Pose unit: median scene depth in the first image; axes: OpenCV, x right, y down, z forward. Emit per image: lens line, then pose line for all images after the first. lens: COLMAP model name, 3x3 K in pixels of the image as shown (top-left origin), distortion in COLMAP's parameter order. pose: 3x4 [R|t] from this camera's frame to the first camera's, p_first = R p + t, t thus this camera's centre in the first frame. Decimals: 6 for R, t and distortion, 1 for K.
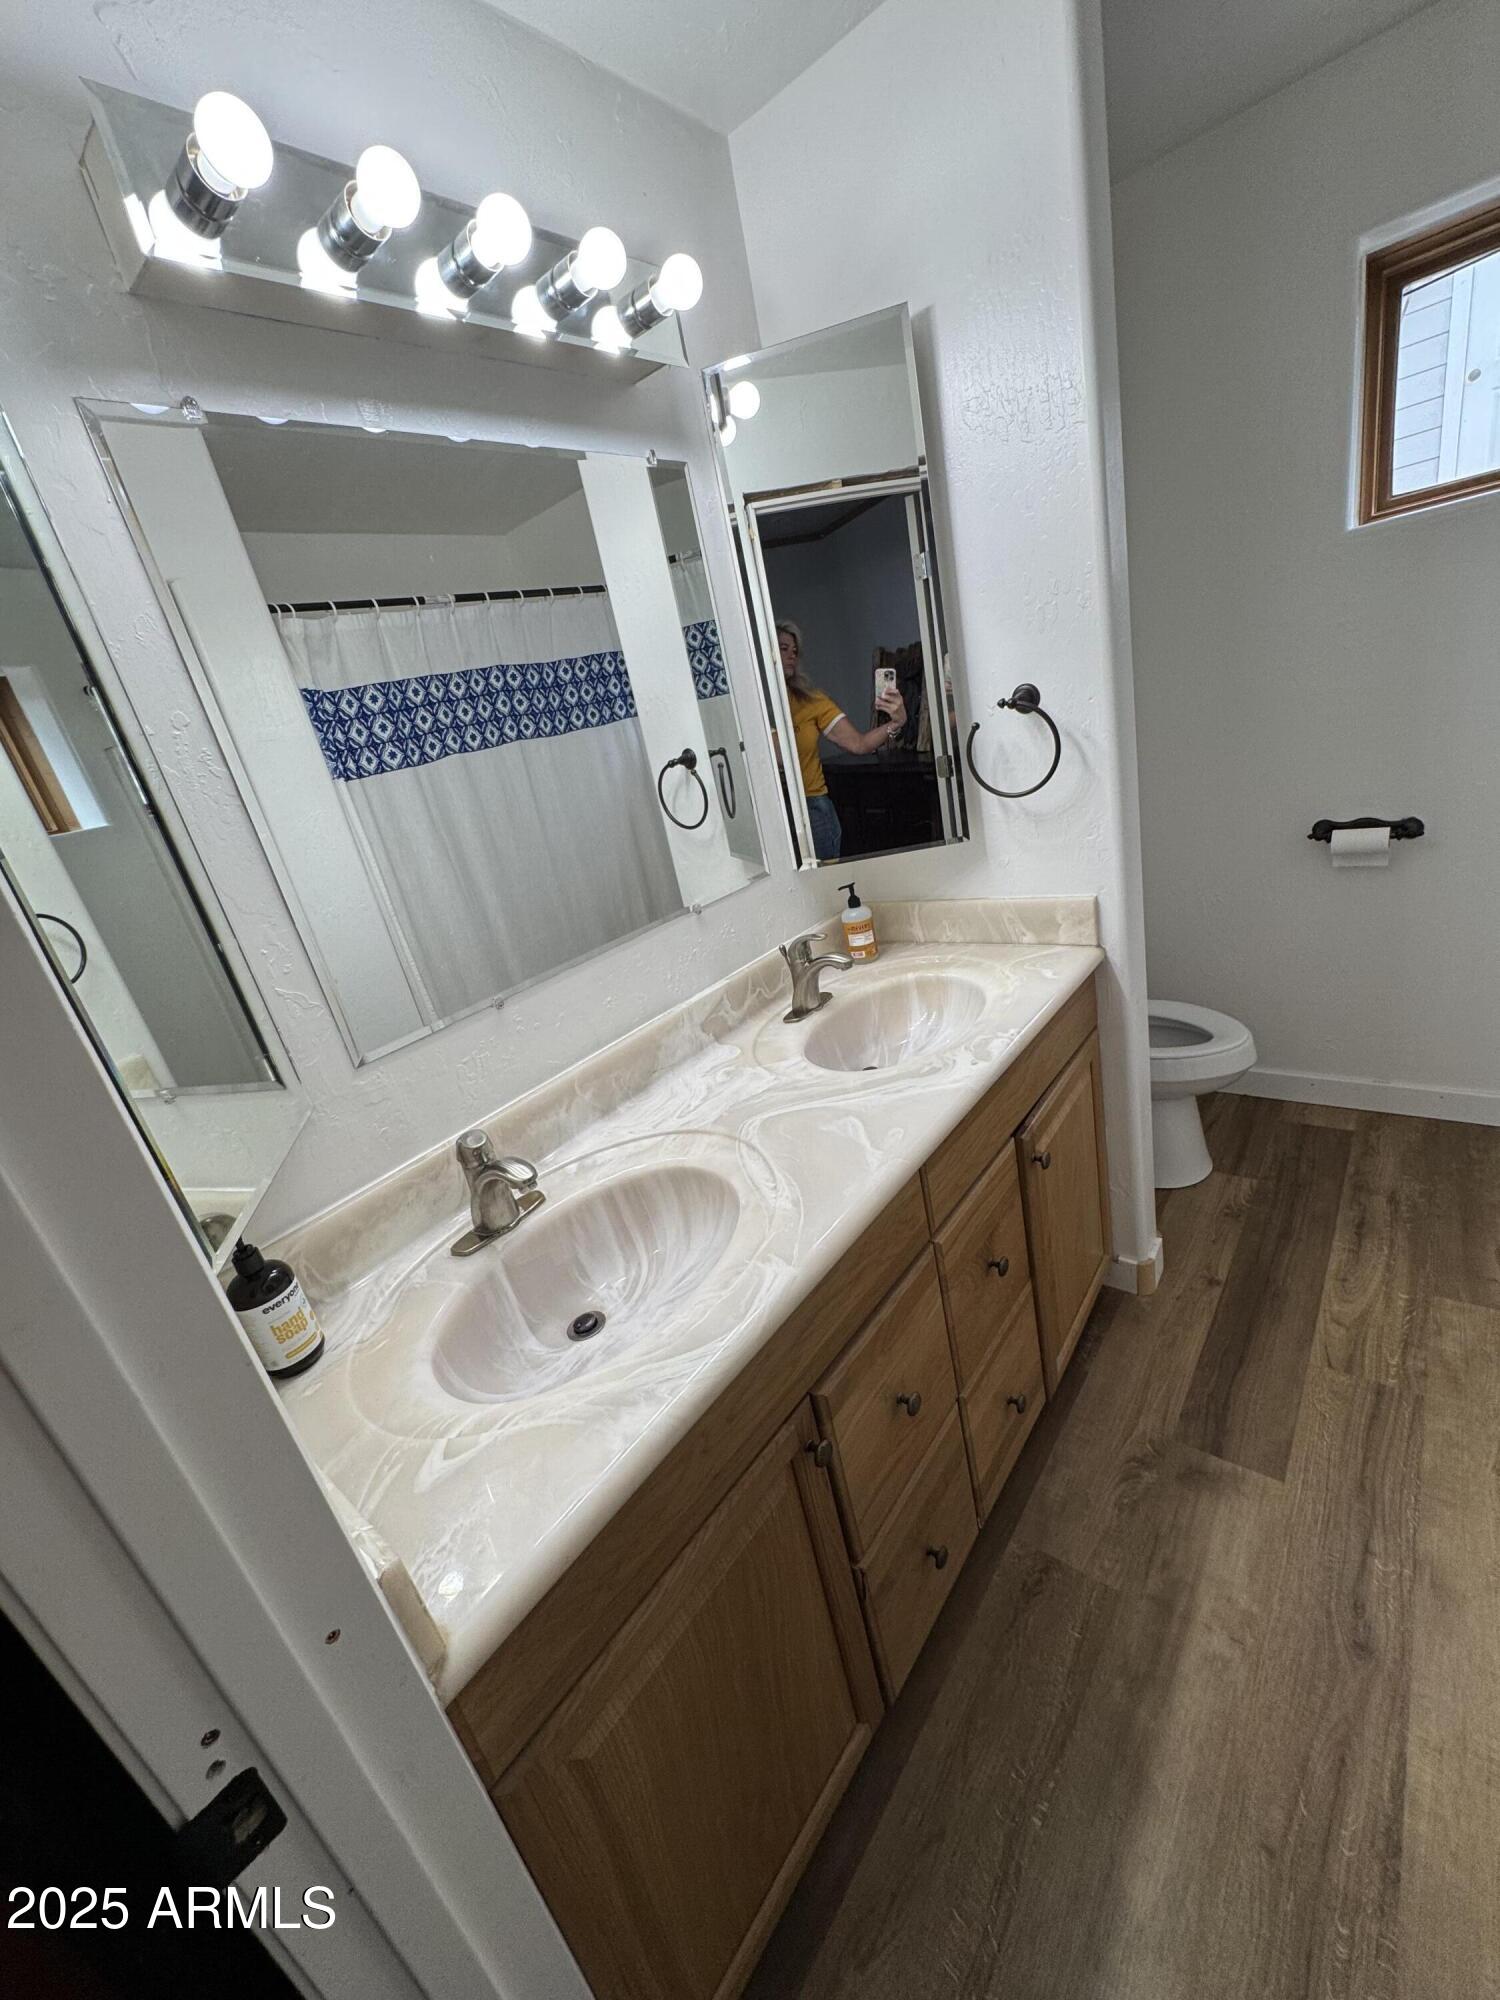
lens RADIAL K [[795.5, 0, 750.0], [0, 795.5, 1000.0], [0, 0, 1]] dist [-0.002209, 0.000299]
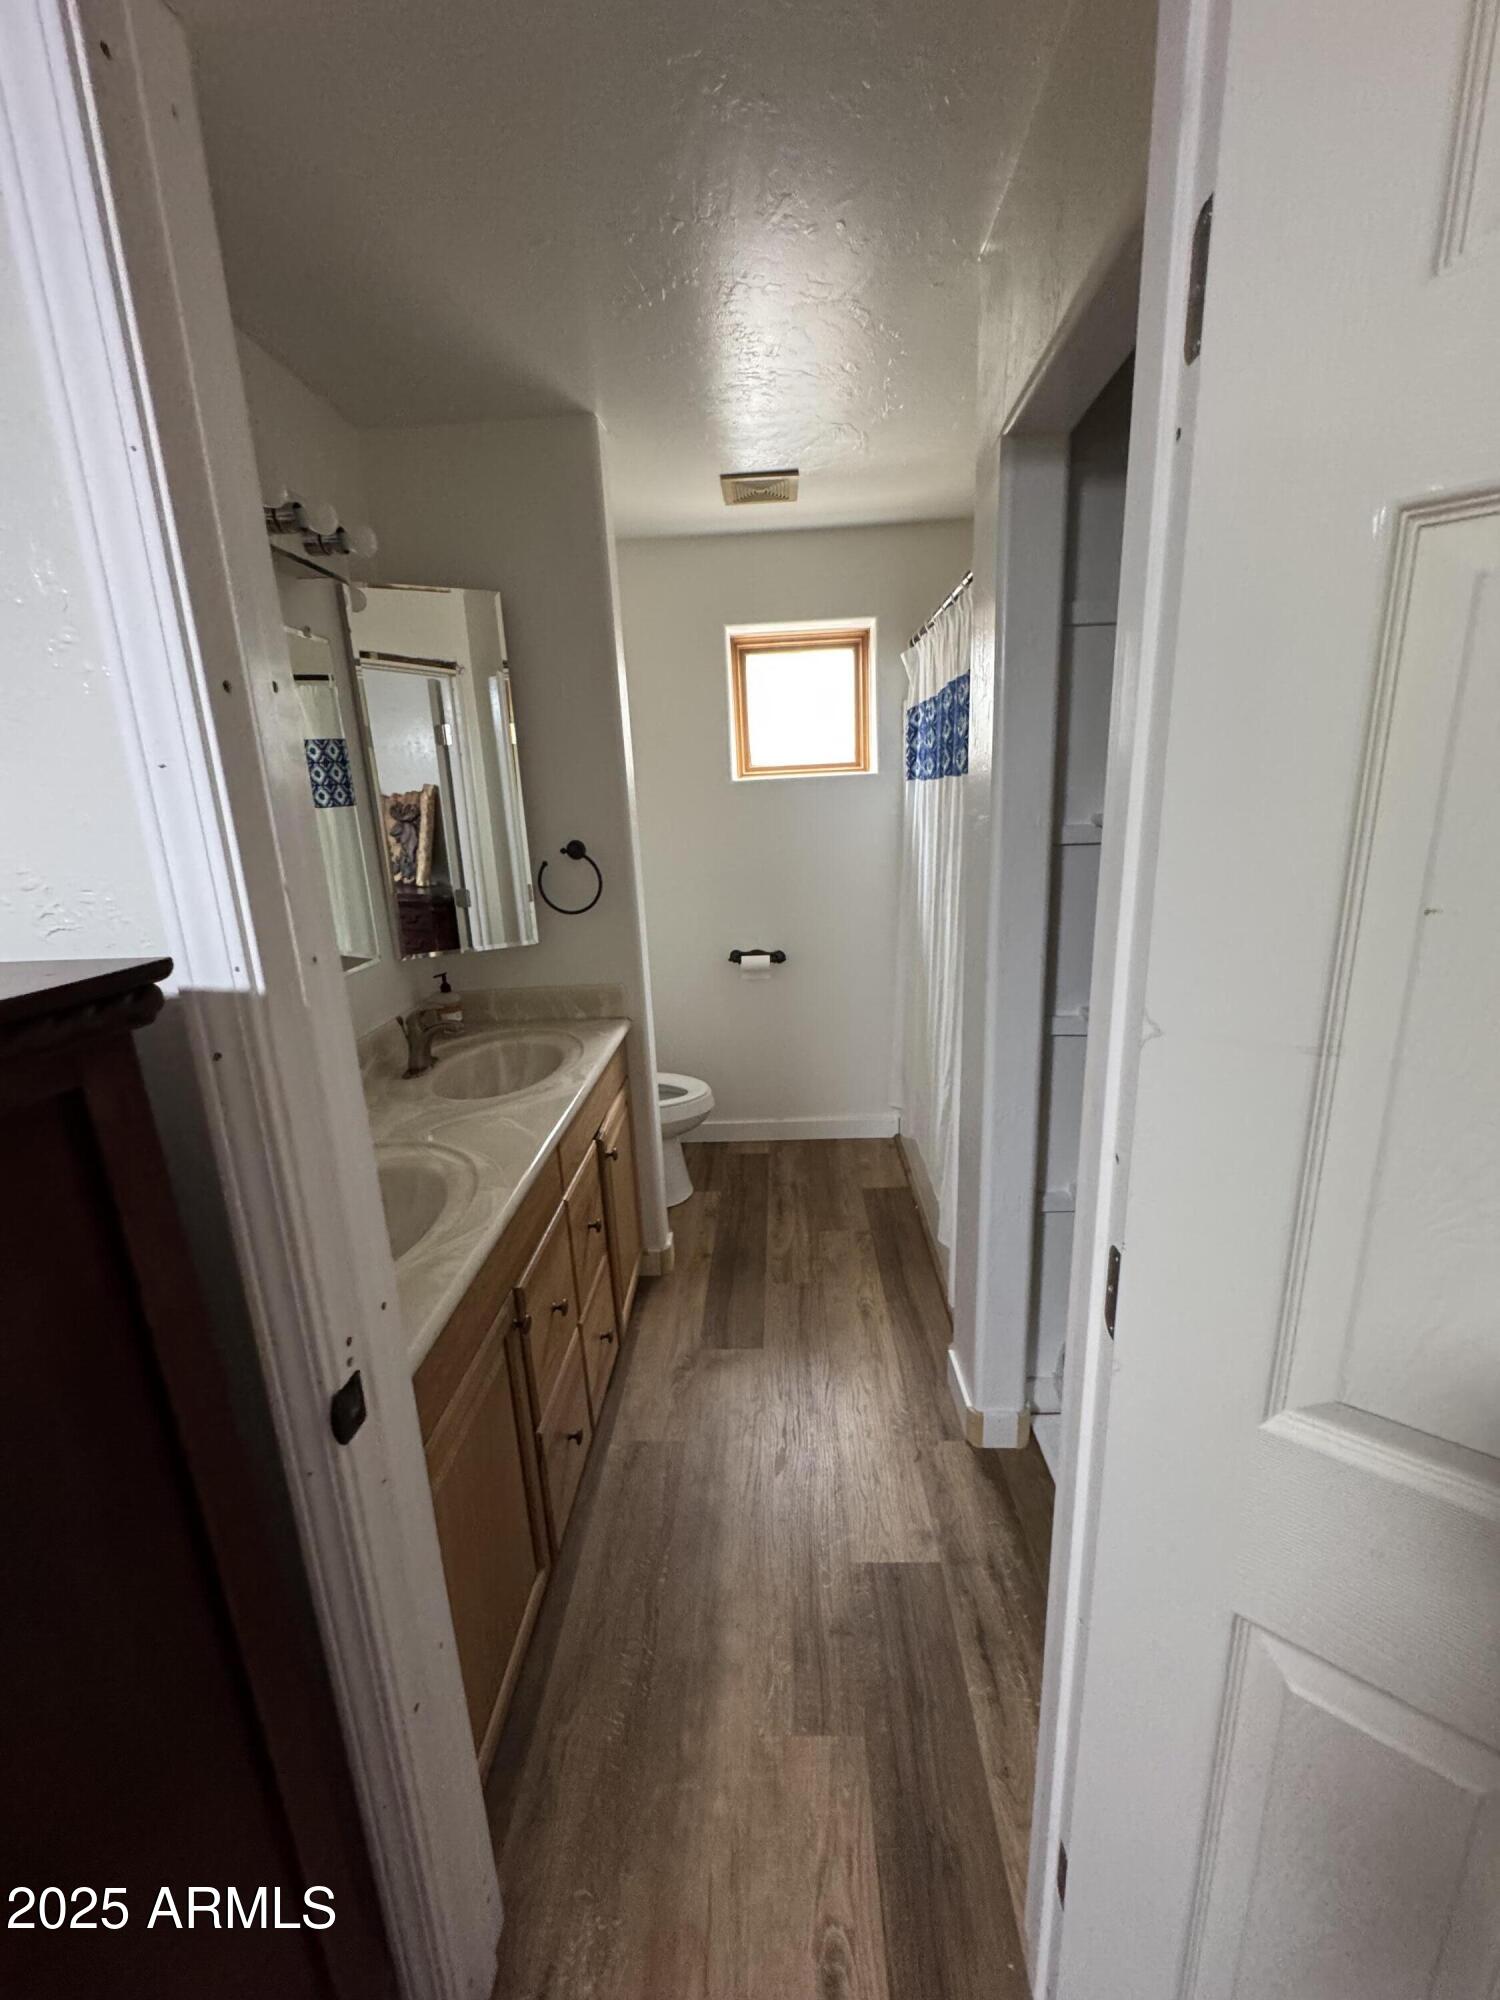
lens RADIAL K [[806.2, 0, 750.6], [0, 806.2, 997.3], [0, 0, 1]] dist [0.023479, -0.000026]
pose [[0.787336, 0.020938, 0.616168, -0.286020], [0.094236, 0.983592, -0.153837, 0.137171], [-0.609280, 0.179186, 0.772445, -0.284541]]
